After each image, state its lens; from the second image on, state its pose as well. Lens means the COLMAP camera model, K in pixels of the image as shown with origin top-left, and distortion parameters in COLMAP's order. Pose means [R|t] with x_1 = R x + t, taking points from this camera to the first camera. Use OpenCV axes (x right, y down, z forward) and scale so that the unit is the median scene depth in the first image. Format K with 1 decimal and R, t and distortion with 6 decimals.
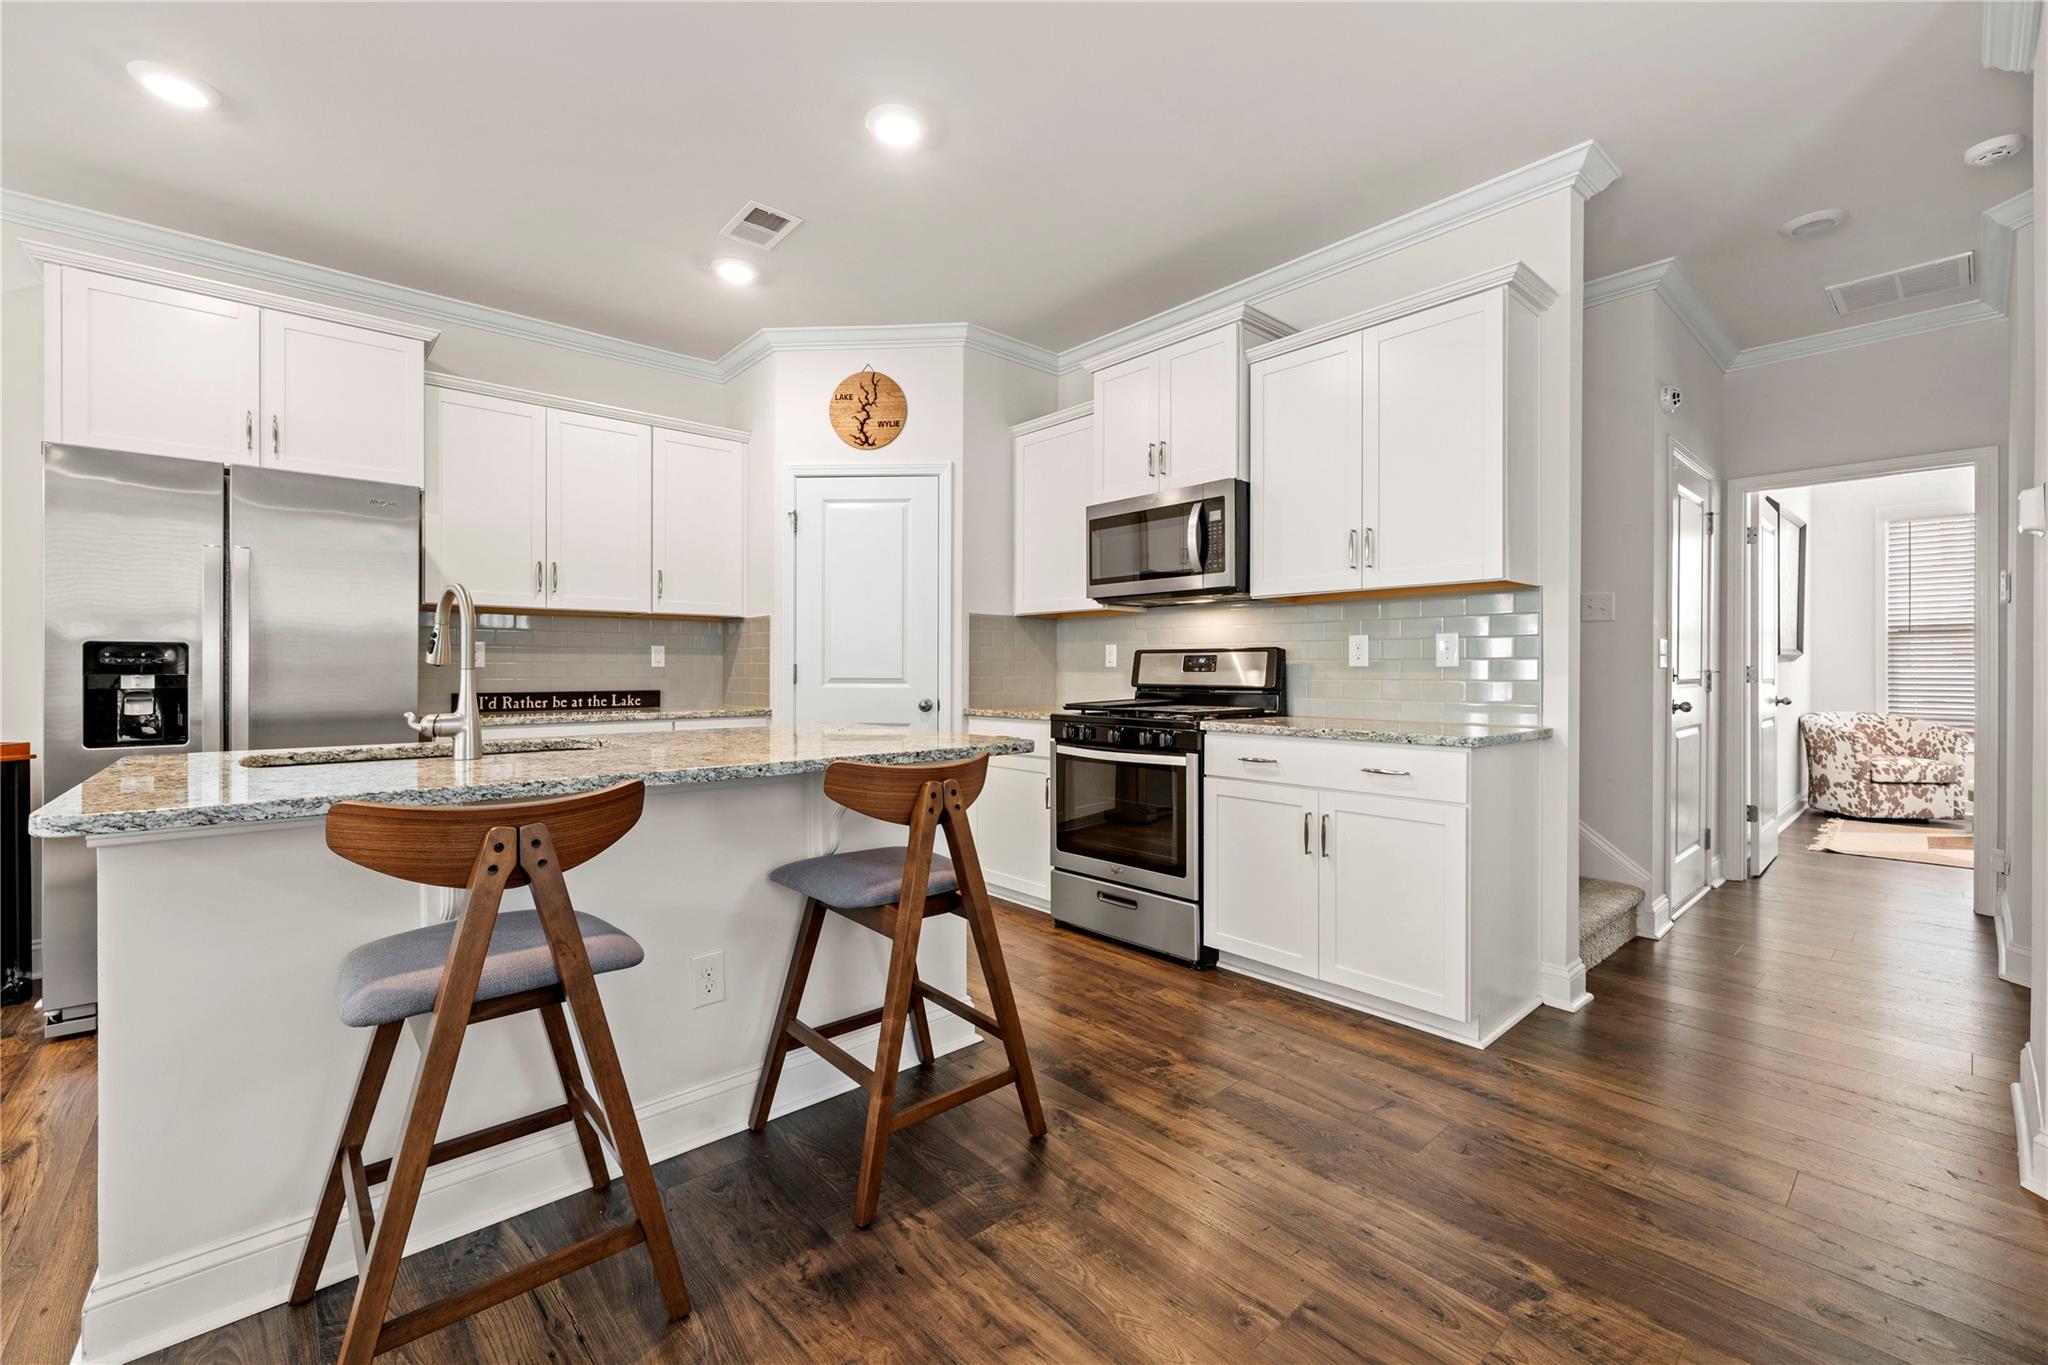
lens RADIAL K [[838.3, 0, 1009.7], [0, 838.3, 663.5], [0, 0, 1]] dist [-0.001375, -0.001854]
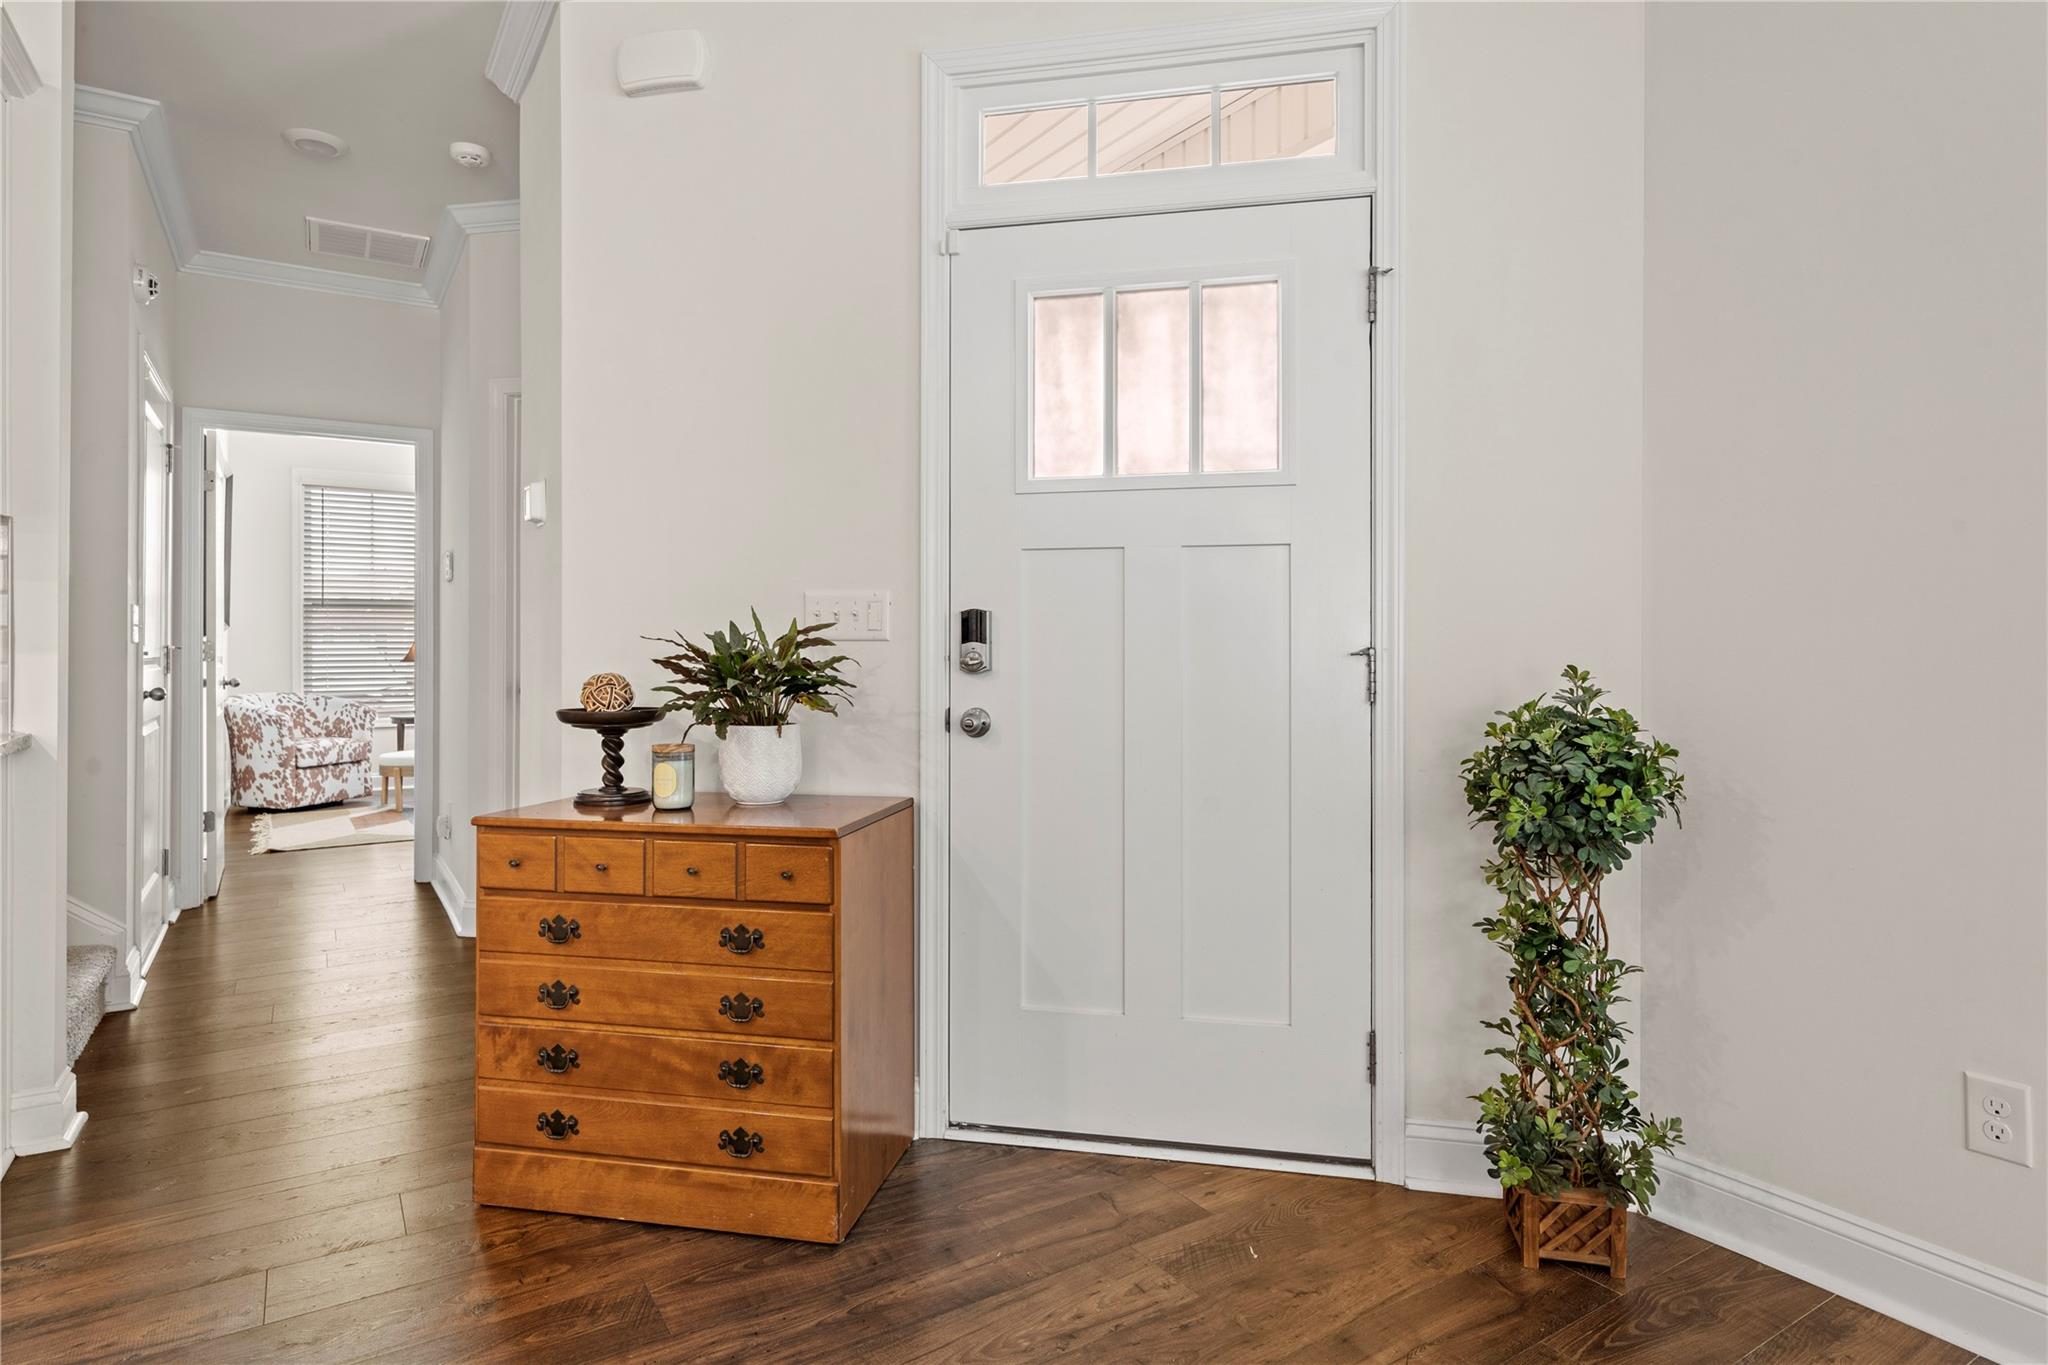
lens RADIAL K [[1103.8, 0, 1013.0], [0, 1103.8, 642.5], [0, 0, 1]] dist [0.005877, -0.000636]
pose [[0.145573, 0.000385, 0.989347, -0.071175], [-0.005057, 0.999987, 0.000355, 0.000151], [-0.989335, -0.005054, 0.145573, 0.070065]]
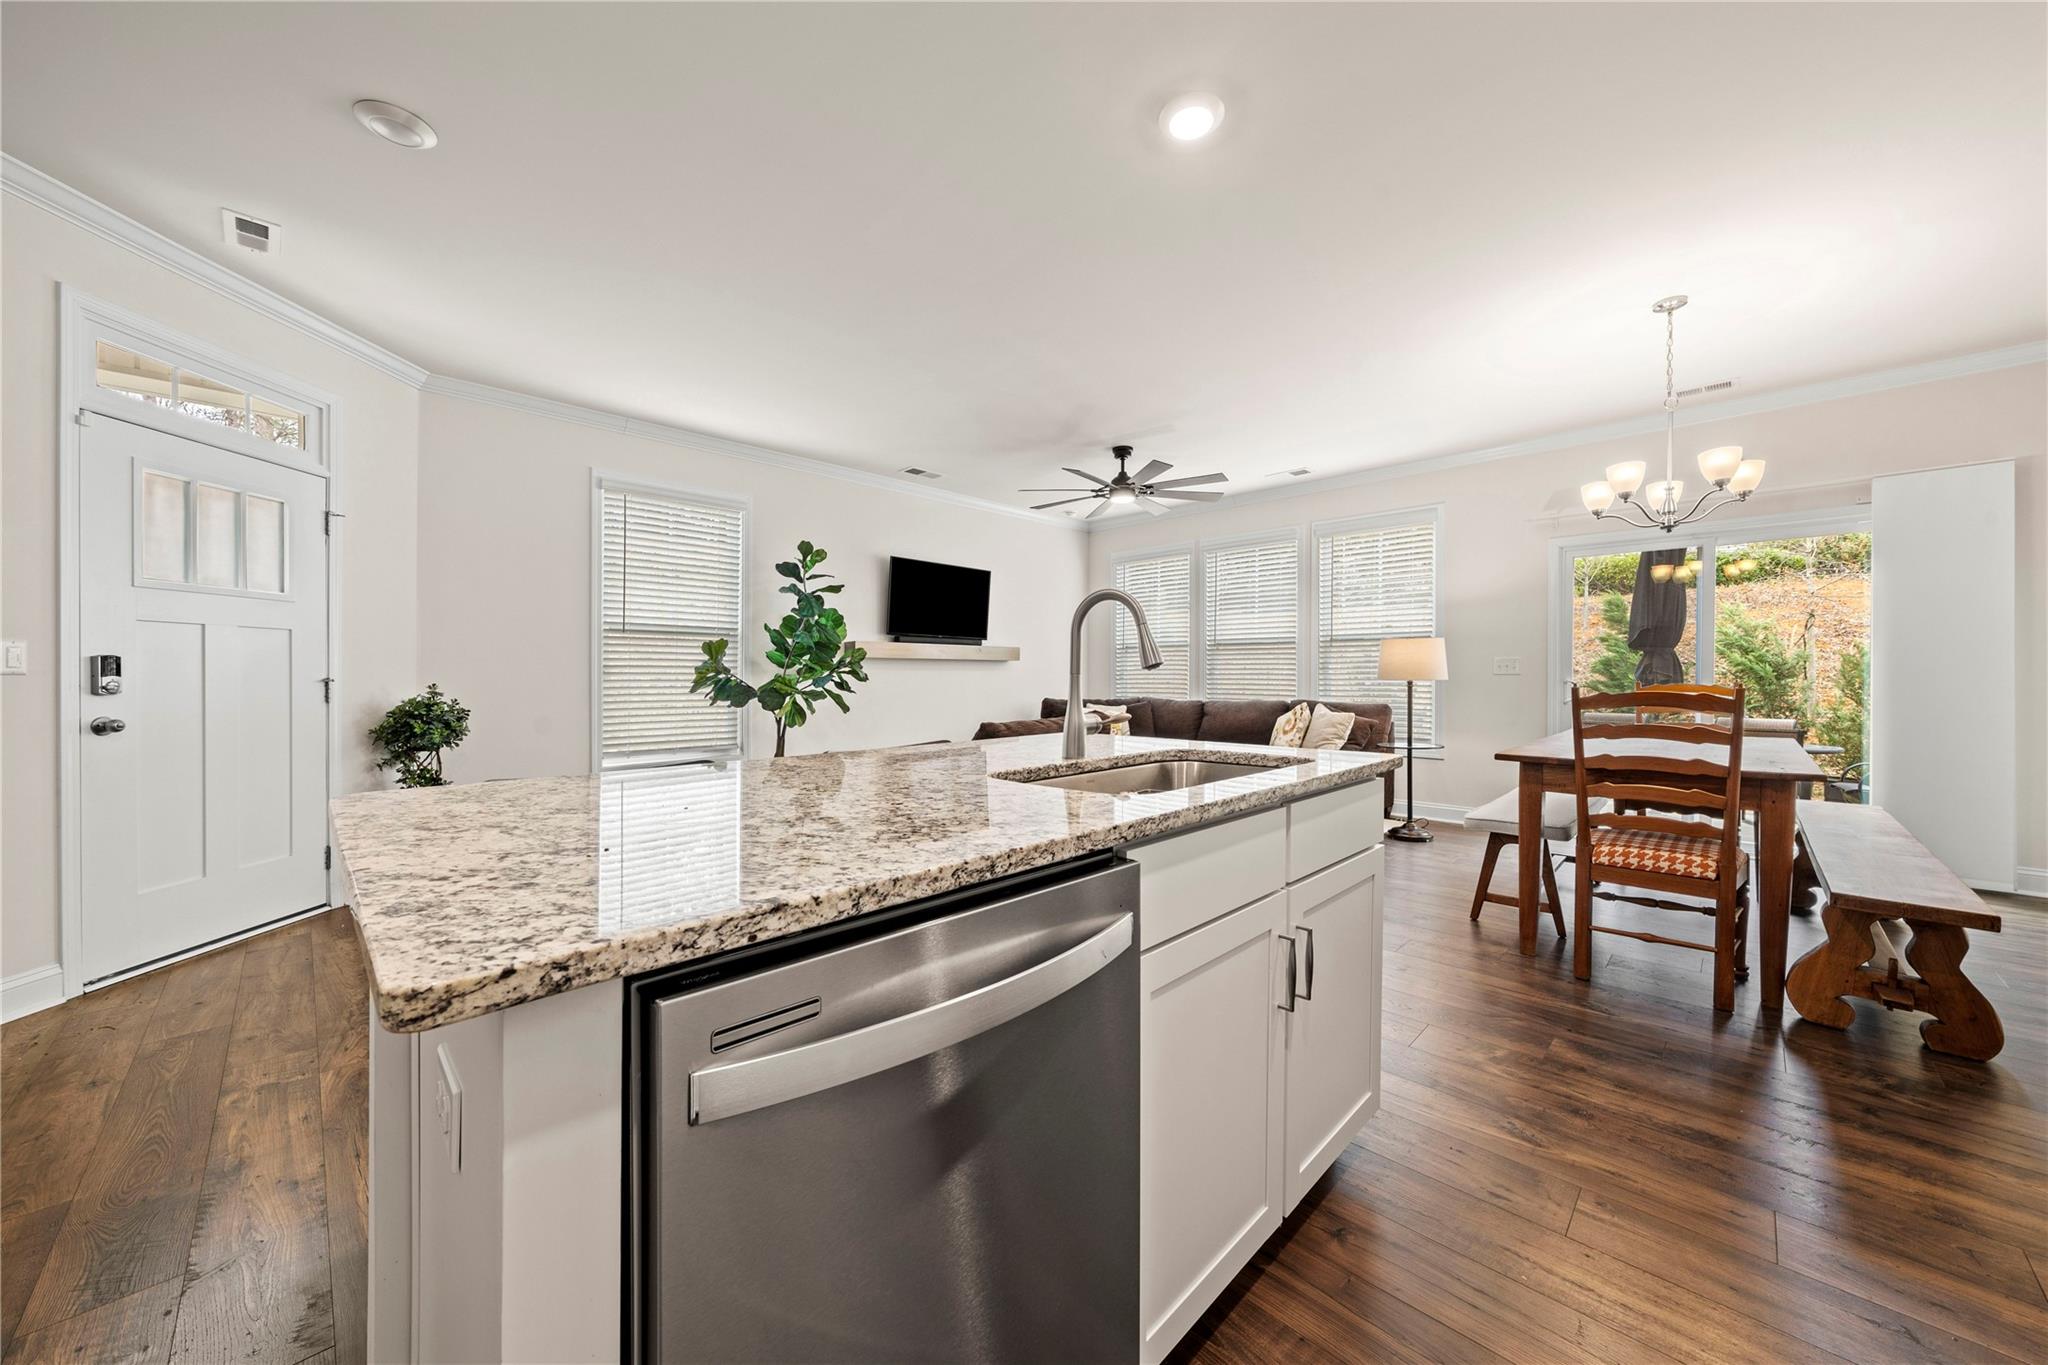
lens RADIAL K [[730.0, 0, 1025.6], [0, 730.0, 680.0], [0, 0, 1]] dist [-0.001890, -0.000111]
pose [[-0.997360, 0.001196, -0.072606, -0.232327], [0.001188, 0.999999, 0.000146, 0.005623], [0.072606, 0.000060, -0.997361, 0.865622]]
